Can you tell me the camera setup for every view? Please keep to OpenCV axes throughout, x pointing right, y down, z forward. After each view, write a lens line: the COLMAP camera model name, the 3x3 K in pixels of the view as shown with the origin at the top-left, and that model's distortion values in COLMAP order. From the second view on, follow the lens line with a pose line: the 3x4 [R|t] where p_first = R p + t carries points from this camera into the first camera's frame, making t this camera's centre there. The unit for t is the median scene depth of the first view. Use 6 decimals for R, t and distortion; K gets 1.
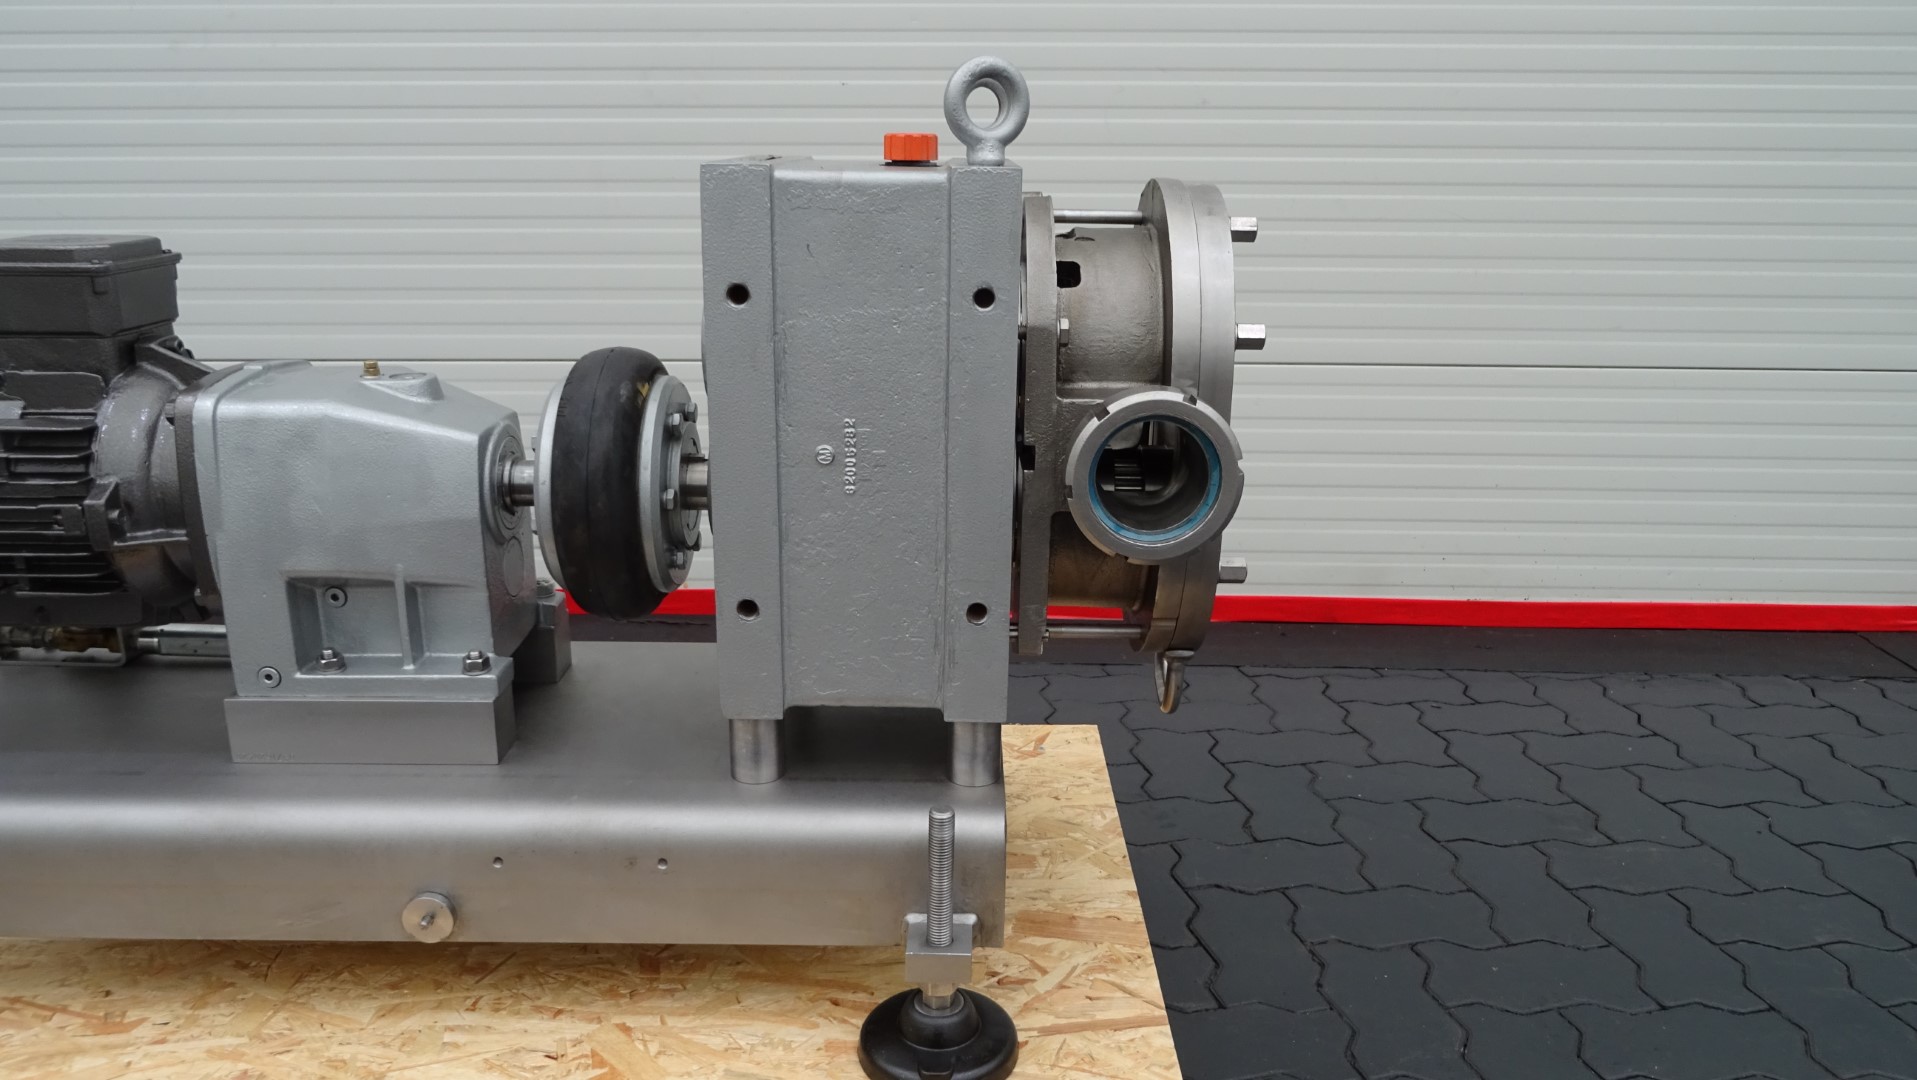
lens RADIAL K [[1416.3, 0, 952.4], [0, 1416.3, 549.2], [0, 0, 1]] dist [-0.015115, -0.012096]
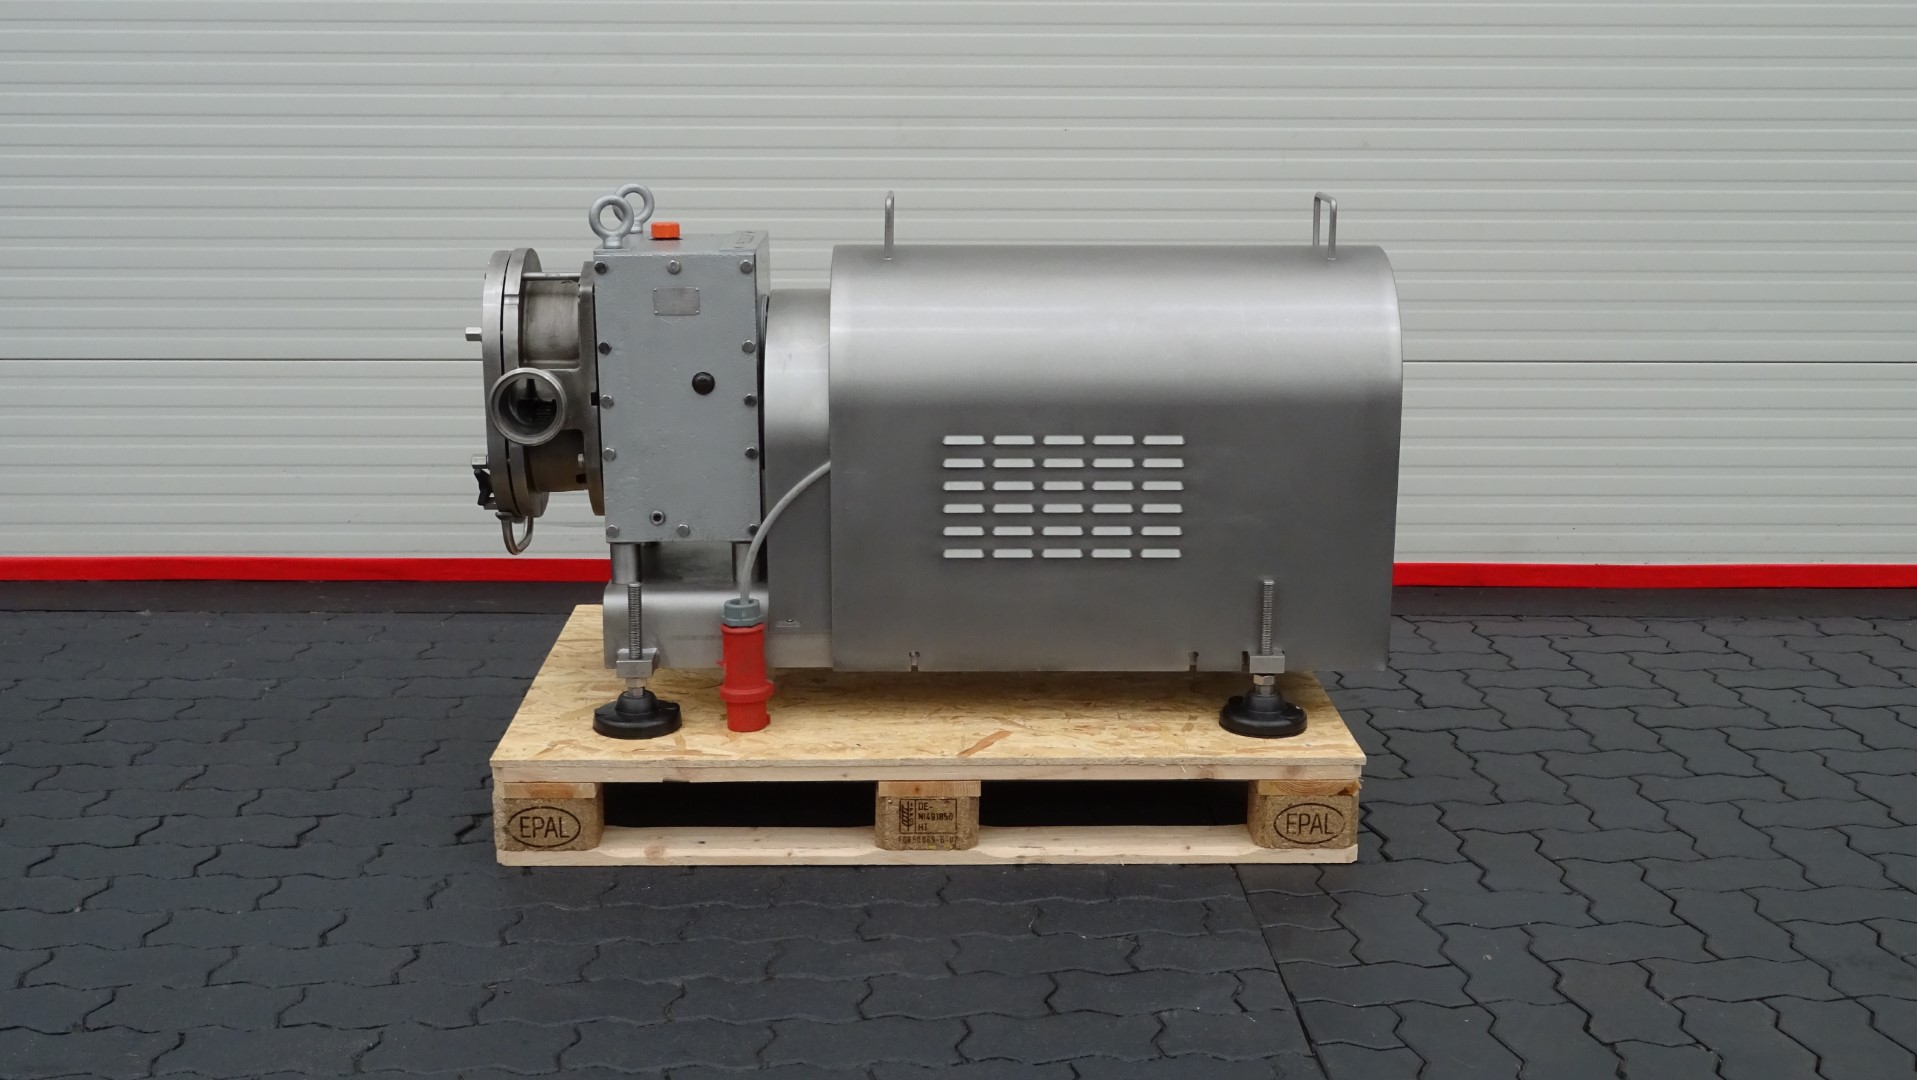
lens RADIAL K [[2171.0, 0, 956.1], [0, 2171.0, 524.0], [0, 0, 1]] dist [-0.001249, 0.000000]
pose [[0.999652, -0.004703, 0.025965, -0.217853], [0.006133, 0.998454, -0.055250, 0.105628], [-0.025665, 0.055390, 0.998135, -0.812826]]
